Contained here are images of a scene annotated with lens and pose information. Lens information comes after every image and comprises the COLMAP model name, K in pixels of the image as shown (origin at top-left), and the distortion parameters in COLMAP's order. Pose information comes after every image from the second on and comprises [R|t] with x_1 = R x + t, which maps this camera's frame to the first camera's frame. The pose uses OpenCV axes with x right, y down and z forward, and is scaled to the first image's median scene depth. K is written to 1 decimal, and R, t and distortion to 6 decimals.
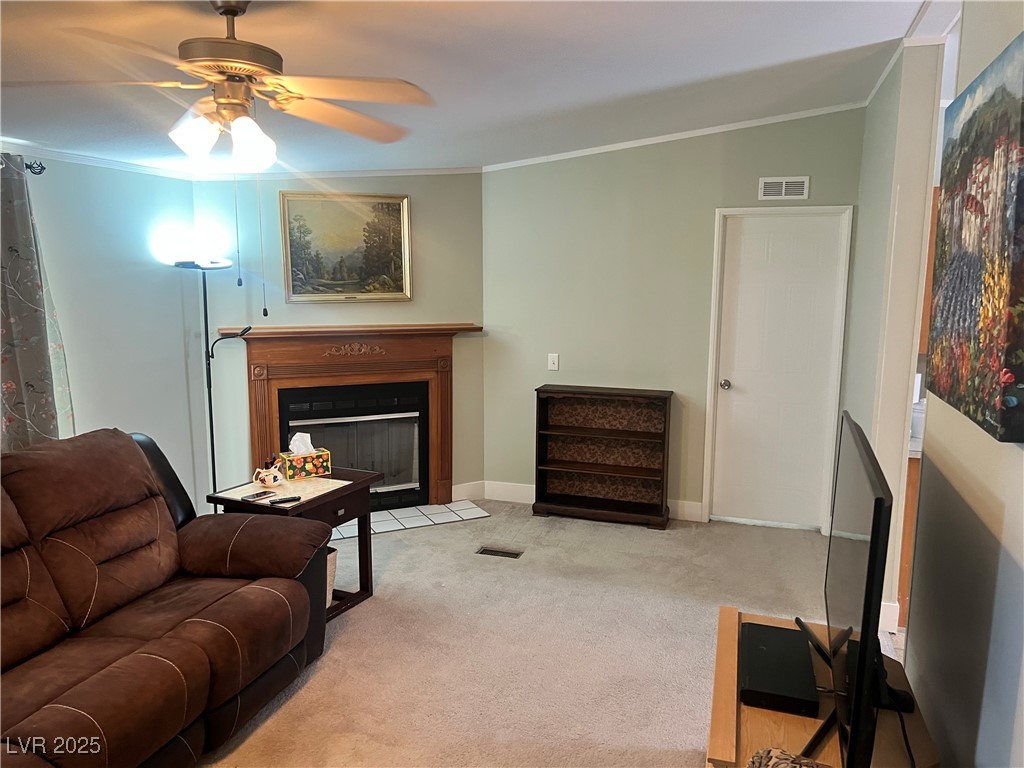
lens RADIAL K [[769.3, 0, 509.9], [0, 769.3, 391.3], [0, 0, 1]] dist [0.058260, -0.070934]
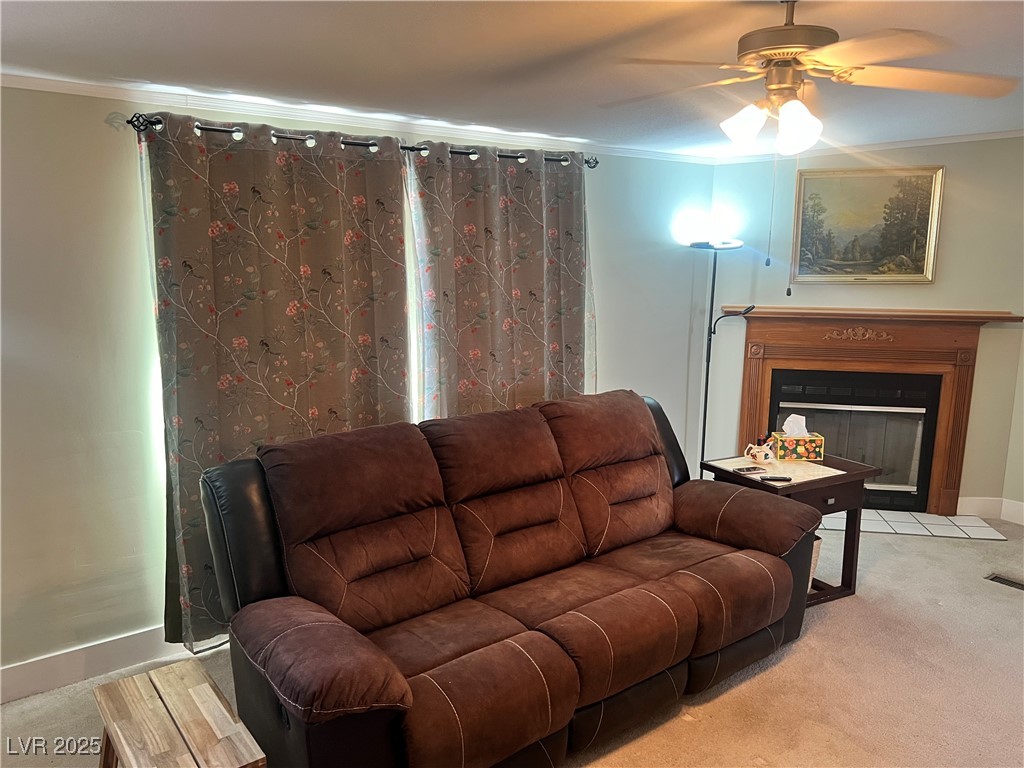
lens RADIAL K [[769.3, 0, 511.0], [0, 769.3, 388.9], [0, 0, 1]] dist [0.058260, -0.070934]
pose [[0.823805, 0.105248, -0.557018, -0.023340], [-0.092252, 0.994405, 0.051455, 0.003666], [0.559317, 0.008997, 0.828905, -0.032259]]
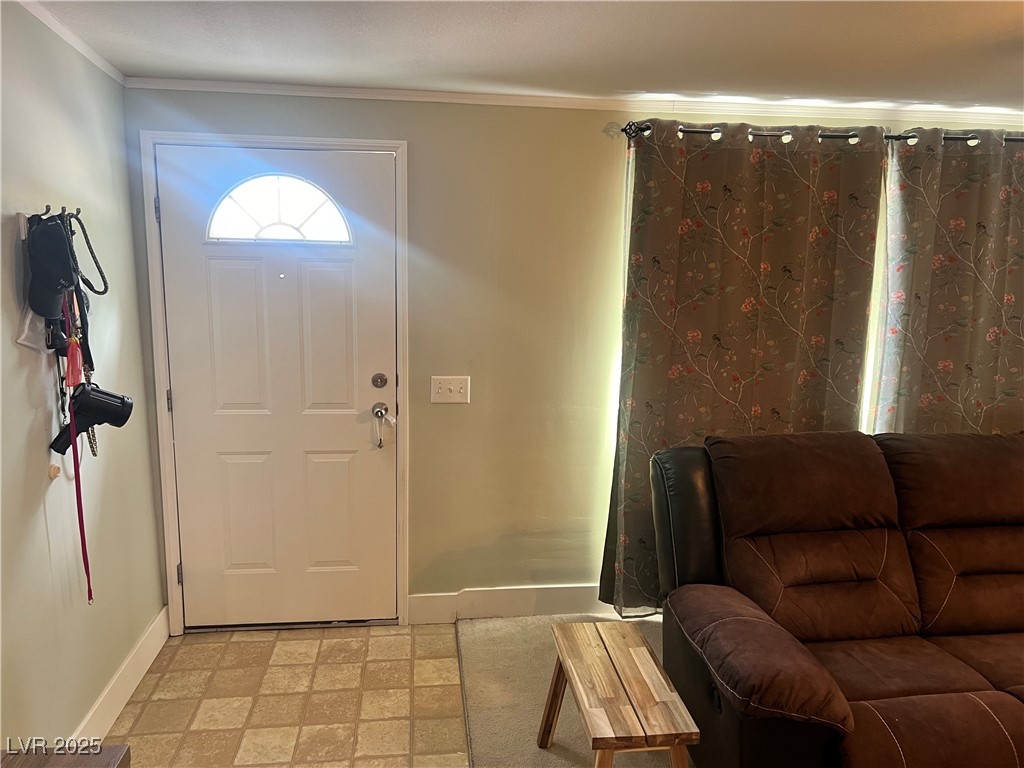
lens RADIAL K [[769.3, 0, 506.4], [0, 769.3, 389.7], [0, 0, 1]] dist [0.058260, -0.070934]
pose [[0.421437, 0.177411, -0.889335, -0.039811], [-0.154870, 0.980351, 0.122178, 0.010668], [0.893536, 0.086241, 0.440632, -0.072467]]
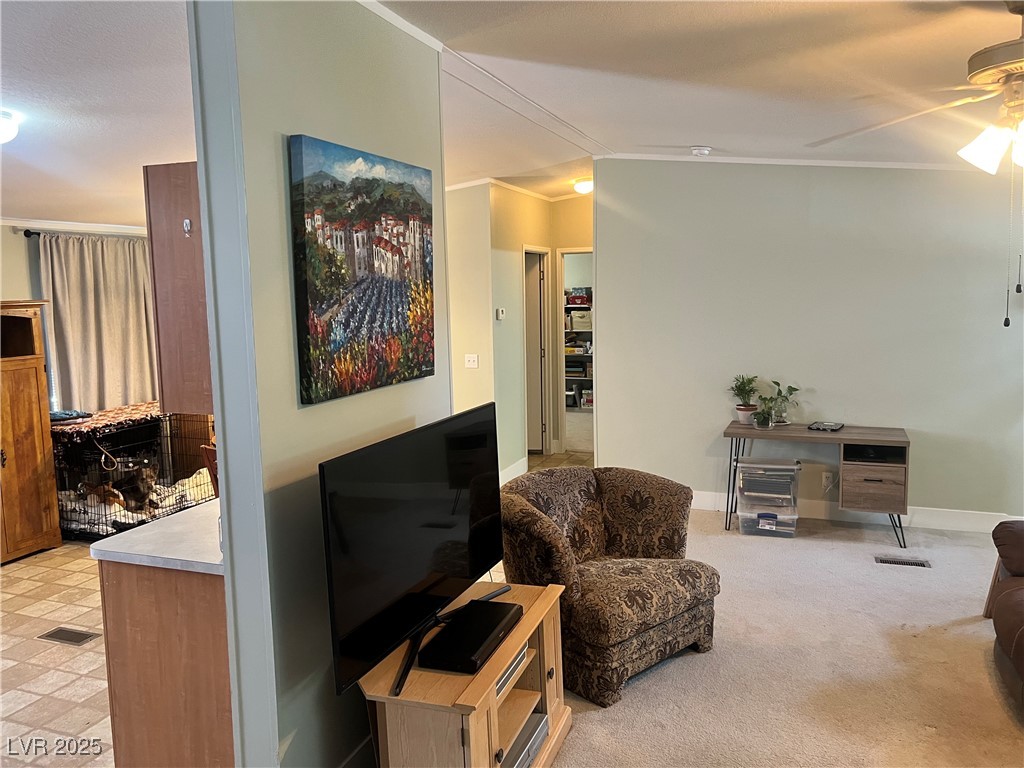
lens RADIAL K [[769.3, 0, 518.3], [0, 769.3, 377.2], [0, 0, 1]] dist [0.058260, -0.070934]
pose [[-0.998503, 0.010844, 0.053615, 0.135284], [0.024521, 0.964887, 0.261518, -0.191227], [-0.048896, 0.262441, -0.963708, 1.256817]]
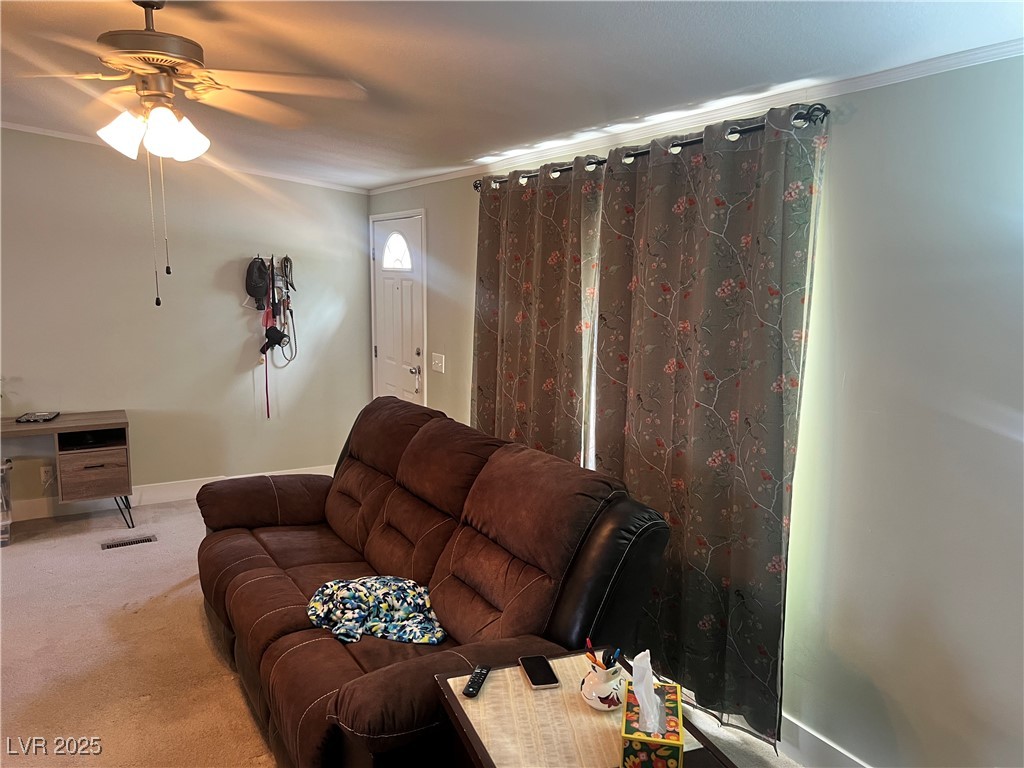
lens RADIAL K [[769.3, 0, 519.7], [0, 769.3, 382.1], [0, 0, 1]] dist [0.058260, -0.070934]
pose [[-0.662754, 0.096605, -0.742580, 0.073691], [-0.129203, 0.962020, 0.240467, -0.194293], [0.737607, 0.255314, -0.625101, 1.284246]]
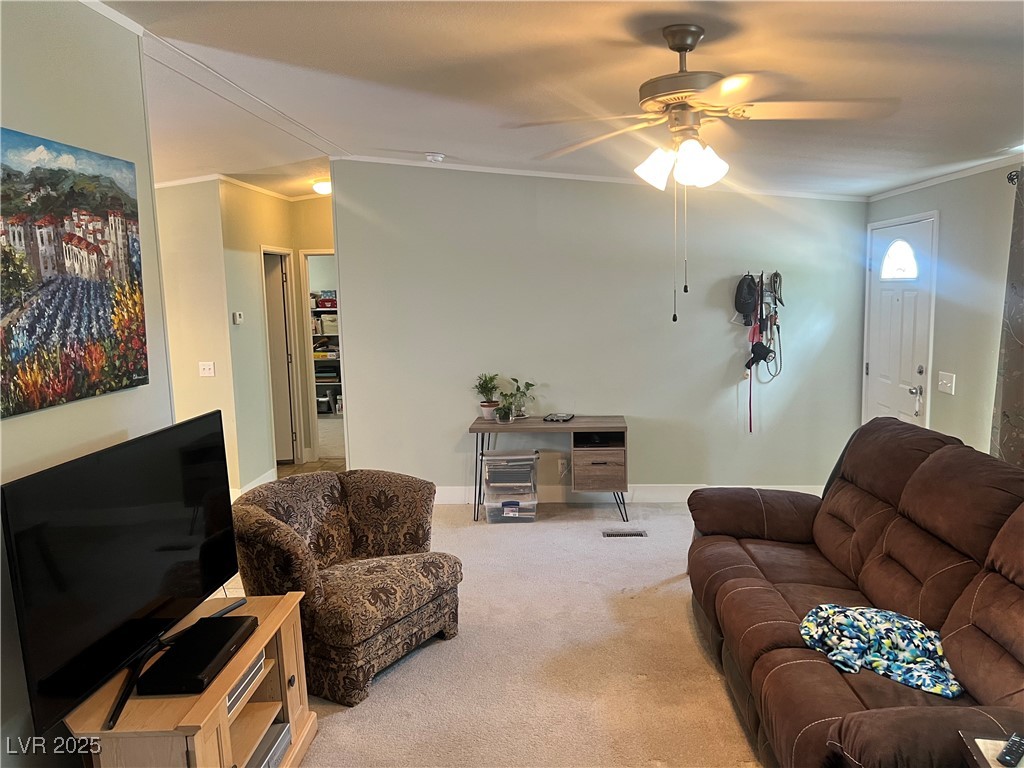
lens RADIAL K [[769.3, 0, 518.4], [0, 769.3, 386.5], [0, 0, 1]] dist [0.058260, -0.070934]
pose [[-0.966988, 0.052767, -0.249298, 0.105788], [-0.016944, 0.962846, 0.269520, -0.191574], [0.254257, 0.264847, -0.930166, 1.278068]]
